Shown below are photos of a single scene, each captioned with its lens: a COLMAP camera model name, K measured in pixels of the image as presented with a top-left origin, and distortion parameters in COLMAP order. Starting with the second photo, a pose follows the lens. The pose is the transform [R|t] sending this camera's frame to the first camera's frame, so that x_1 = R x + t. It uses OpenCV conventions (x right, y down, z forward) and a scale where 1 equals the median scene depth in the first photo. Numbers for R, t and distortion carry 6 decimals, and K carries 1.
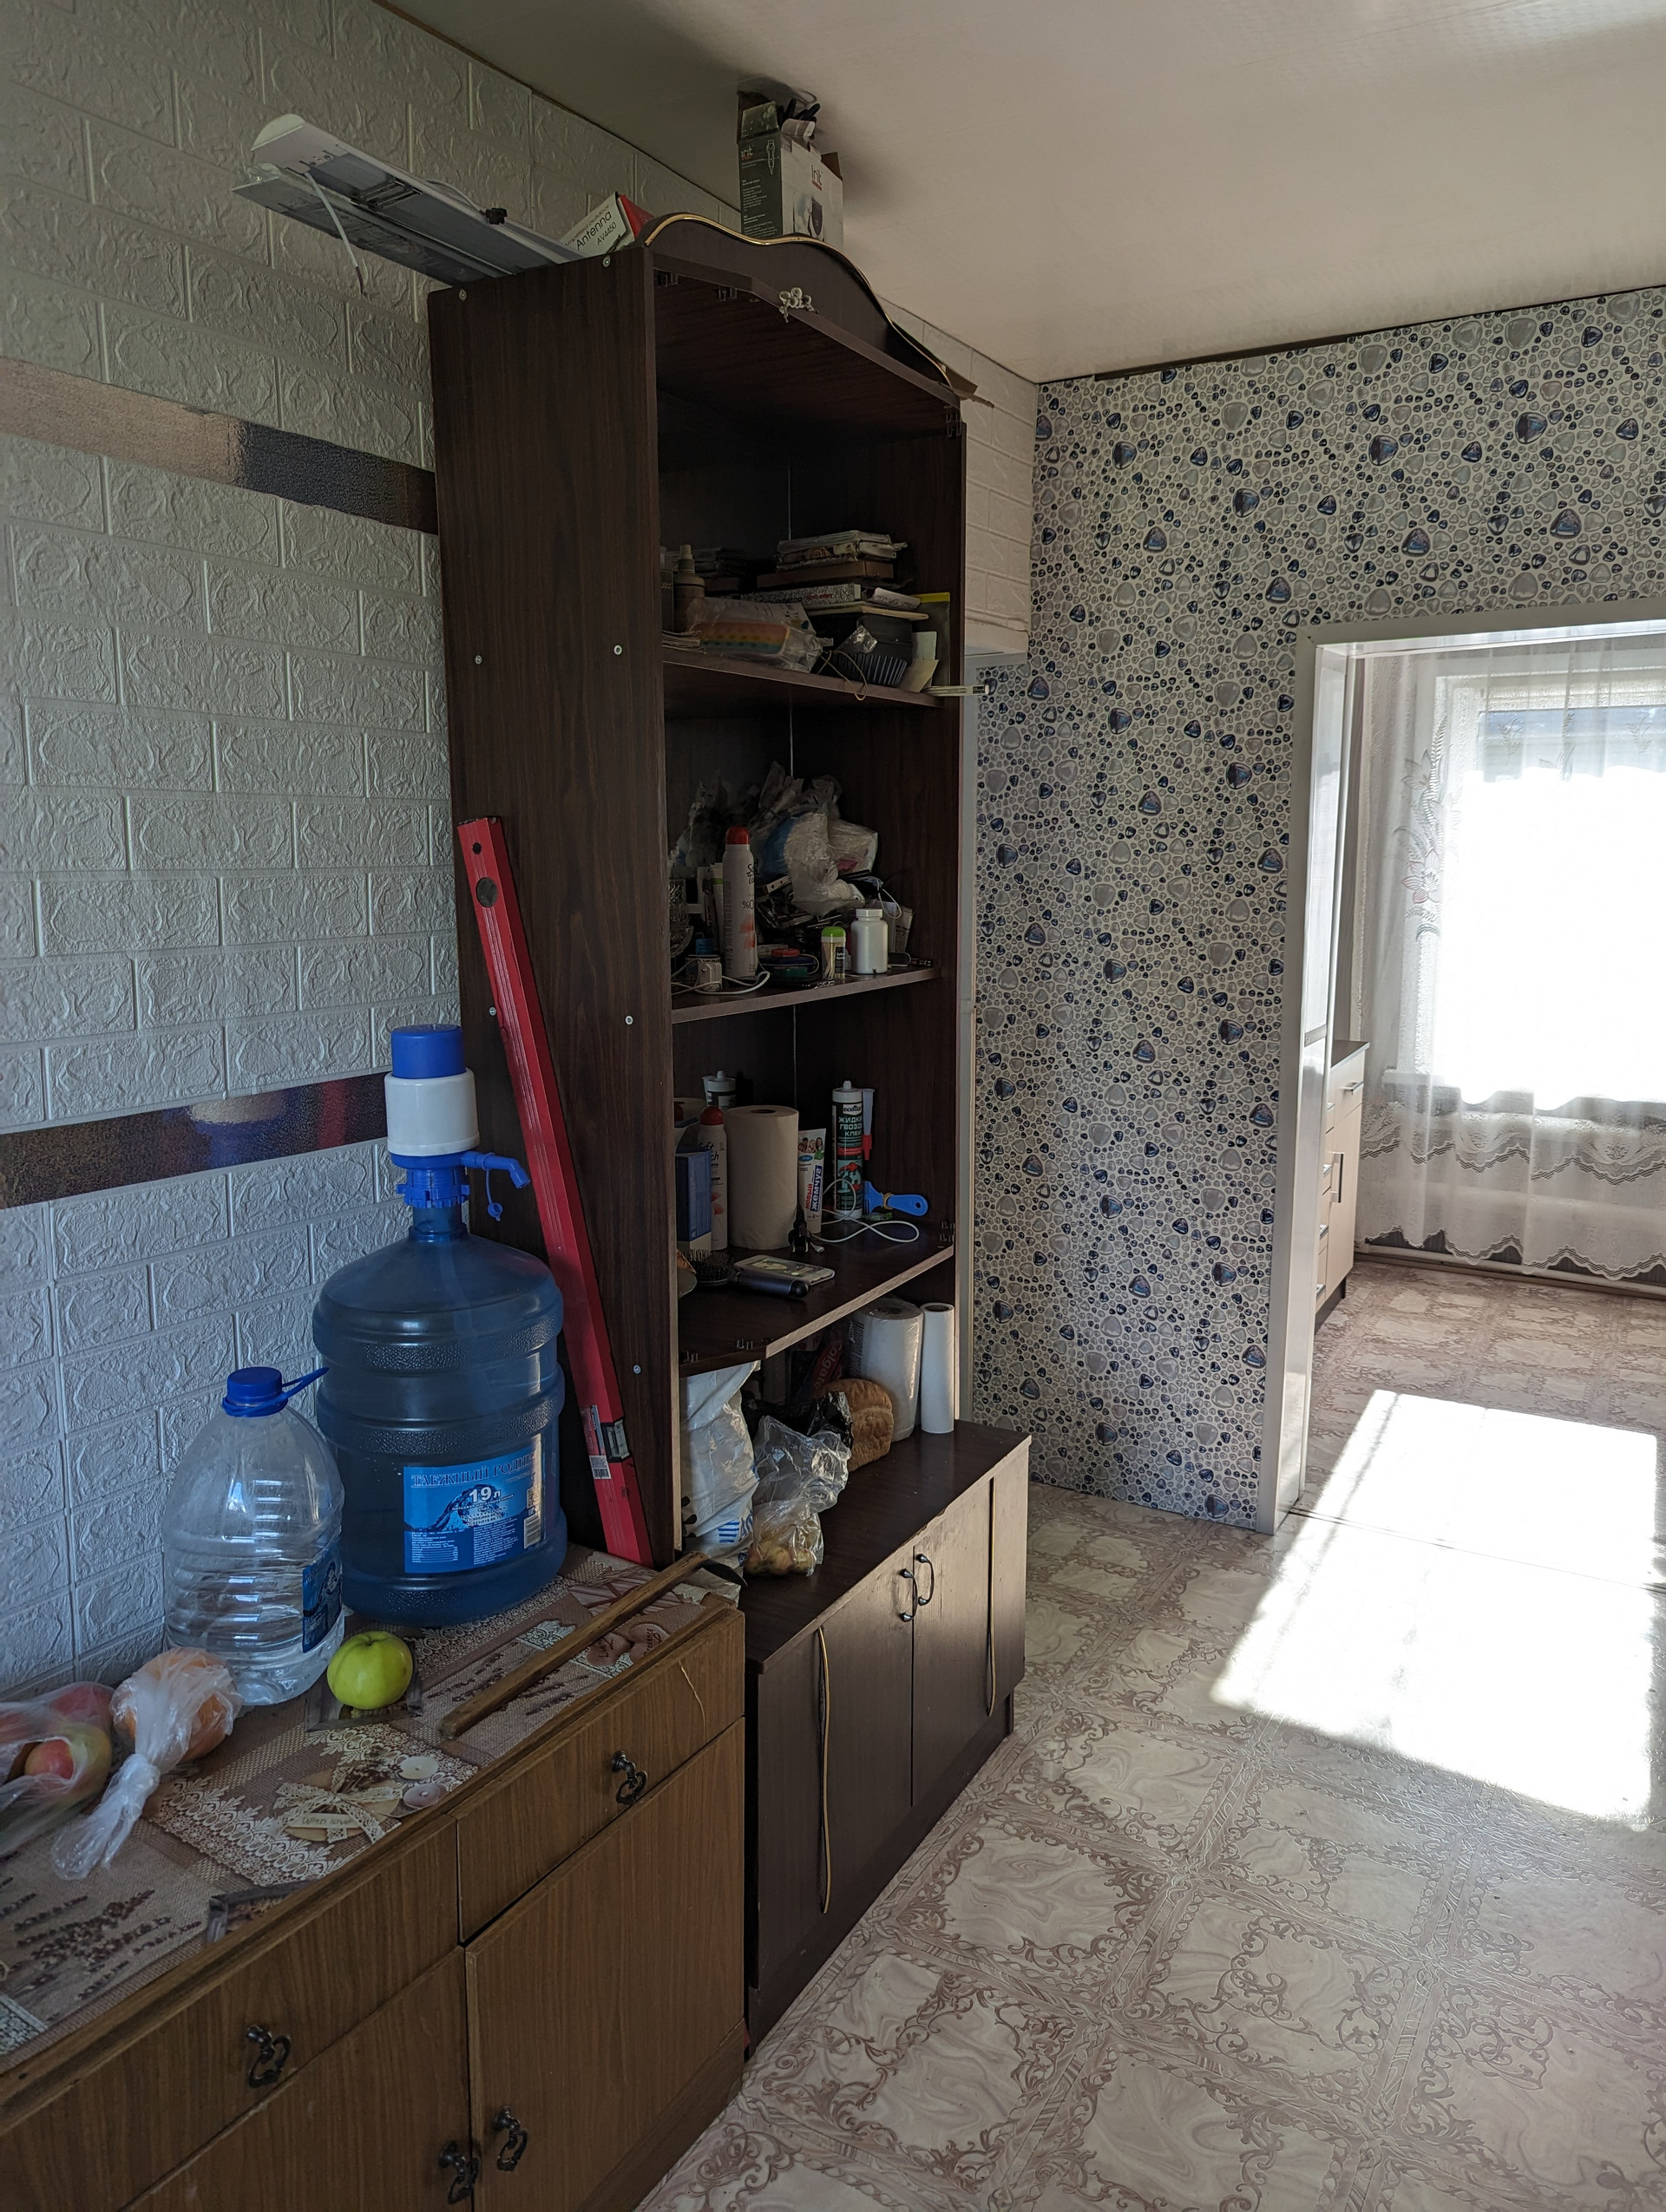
lens RADIAL K [[1565.7, 0, 831.9], [0, 1565.7, 1110.8], [0, 0, 1]] dist [0.065101, -0.064014]
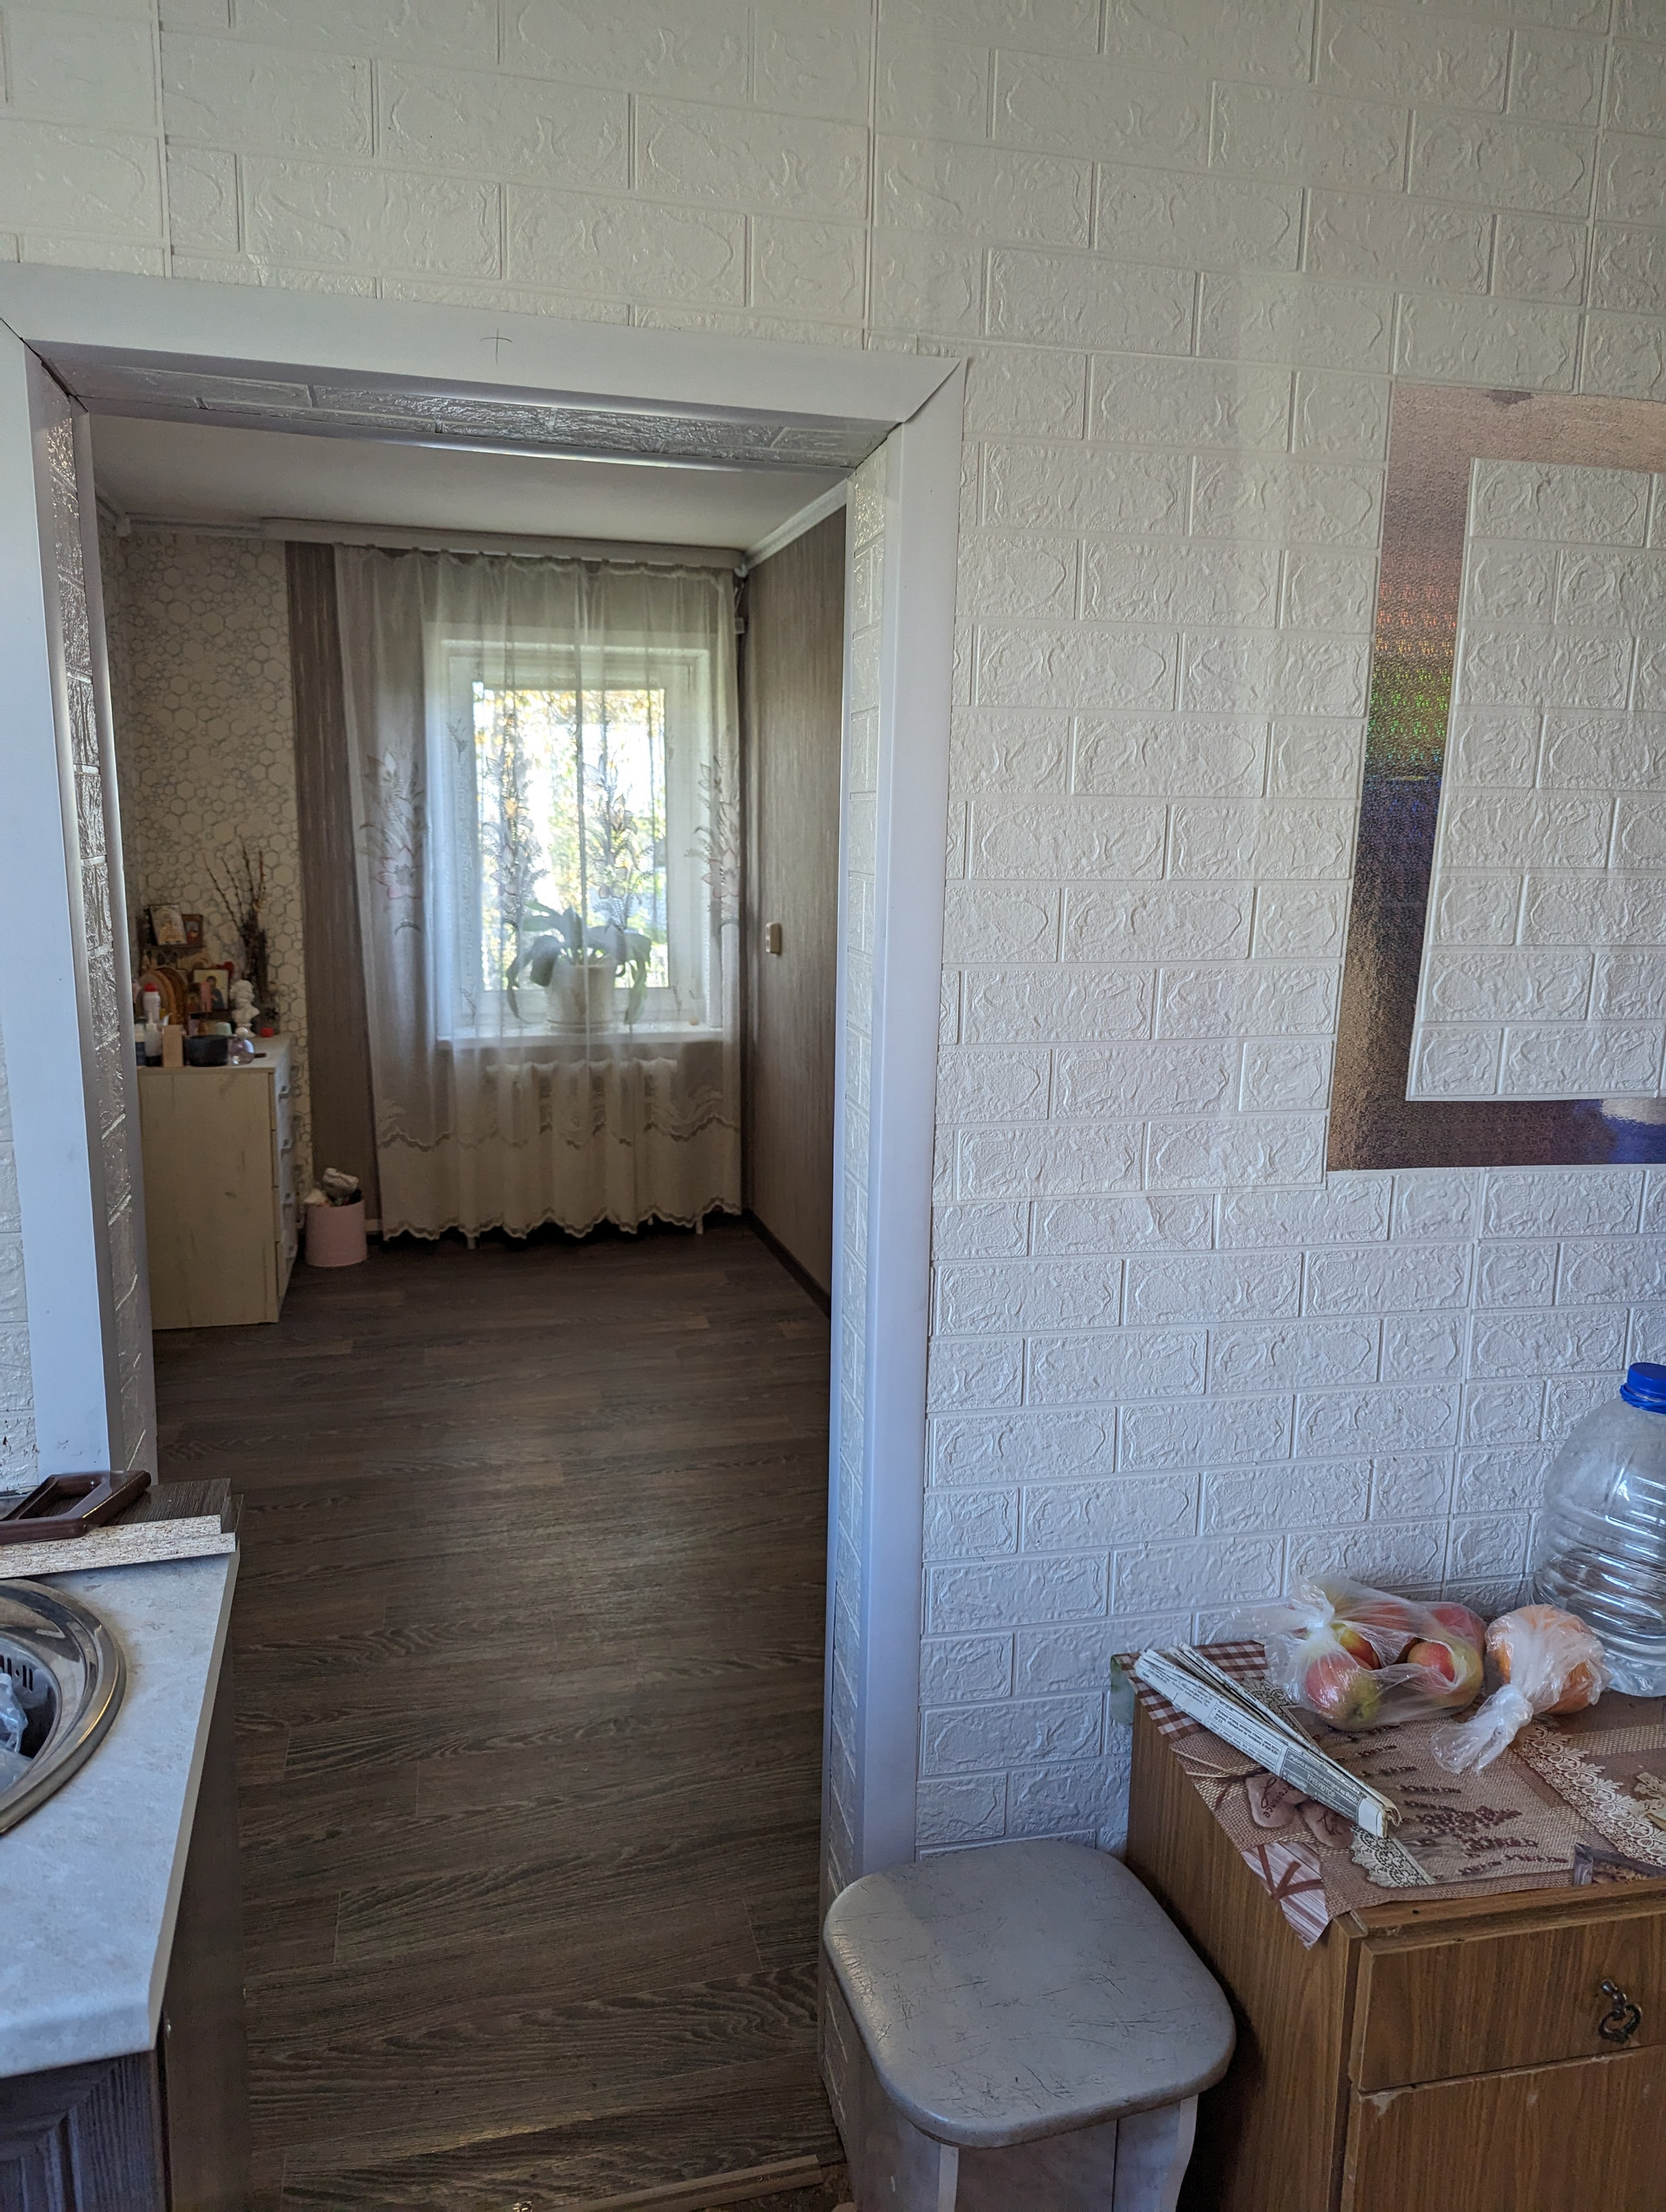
lens RADIAL K [[1565.7, 0, 831.9], [0, 1565.7, 1110.8], [0, 0, 1]] dist [0.065101, -0.064014]
pose [[0.715471, 0.134540, -0.685565, -0.072300], [-0.137923, 0.989171, 0.050182, 0.025687], [0.684893, 0.058651, 0.726279, -0.107415]]
